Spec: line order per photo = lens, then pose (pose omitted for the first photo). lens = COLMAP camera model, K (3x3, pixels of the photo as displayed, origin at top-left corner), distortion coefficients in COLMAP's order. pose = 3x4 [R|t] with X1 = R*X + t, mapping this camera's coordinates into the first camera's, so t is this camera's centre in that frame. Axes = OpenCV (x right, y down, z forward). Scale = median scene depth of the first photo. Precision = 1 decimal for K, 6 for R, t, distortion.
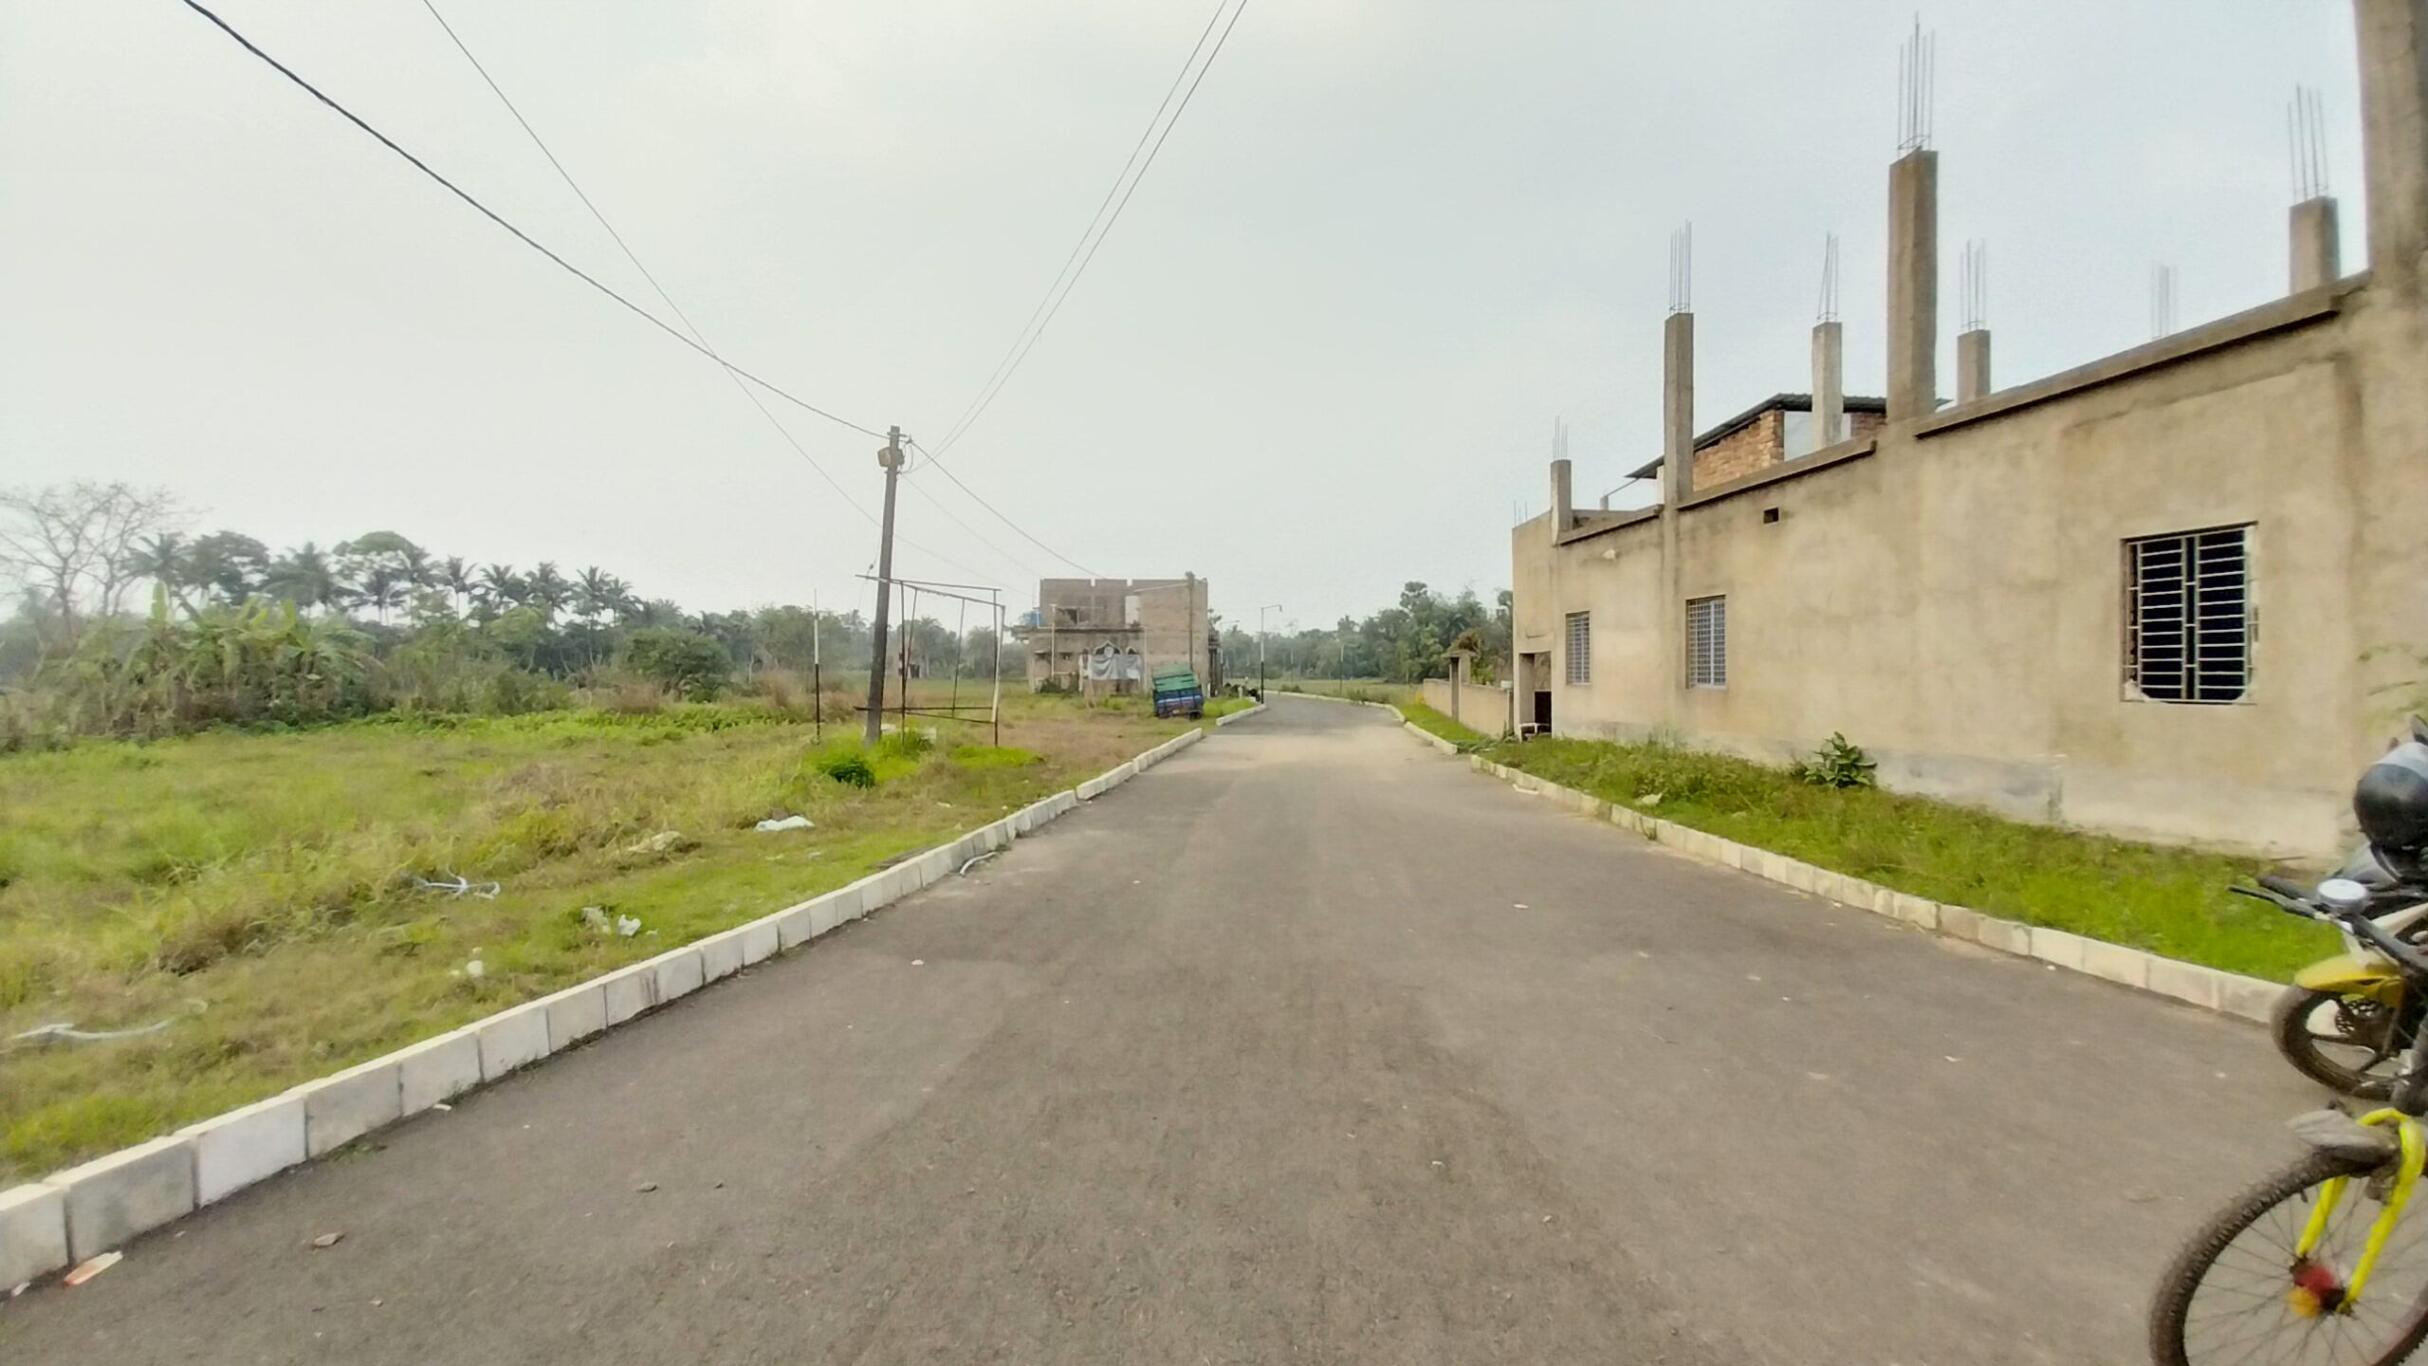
lens RADIAL K [[951.0, 0, 1248.1], [0, 951.0, 676.7], [0, 0, 1]] dist [0.022826, -0.012976]
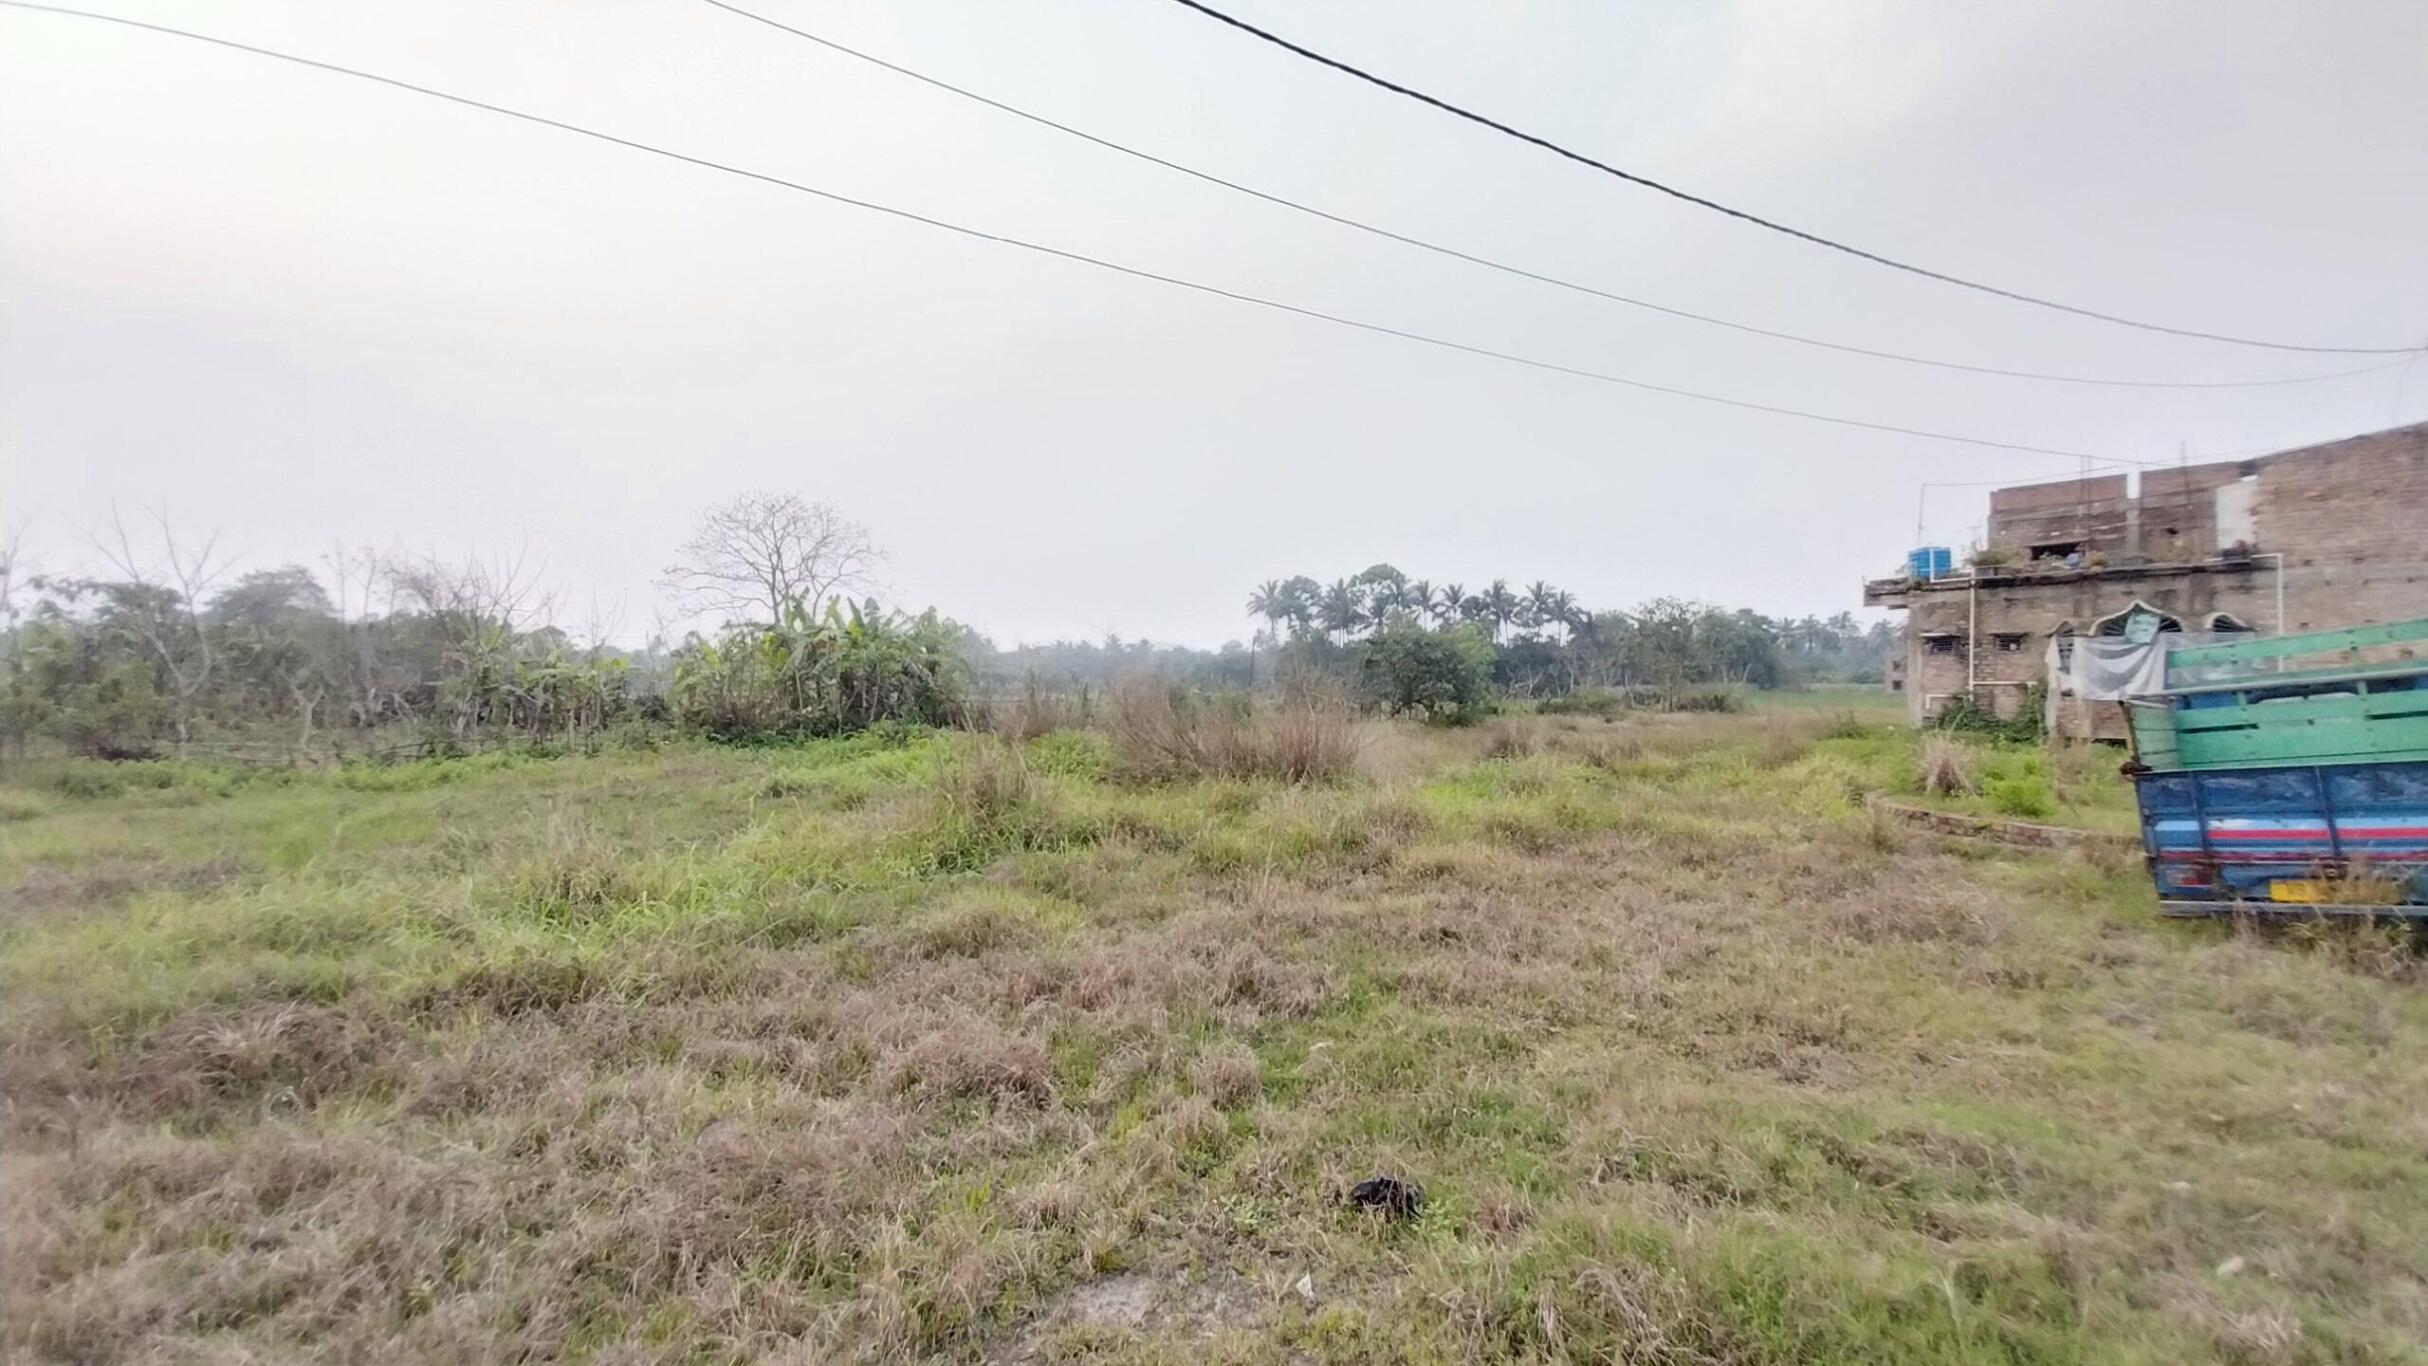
lens RADIAL K [[951.0, 0, 1248.1], [0, 951.0, 676.7], [0, 0, 1]] dist [0.022826, -0.012976]
pose [[0.558006, 0.000284, -0.829837, -0.011055], [-0.012694, 0.999886, -0.008194, 0.000623], [0.829740, 0.015106, 0.557946, 0.208846]]
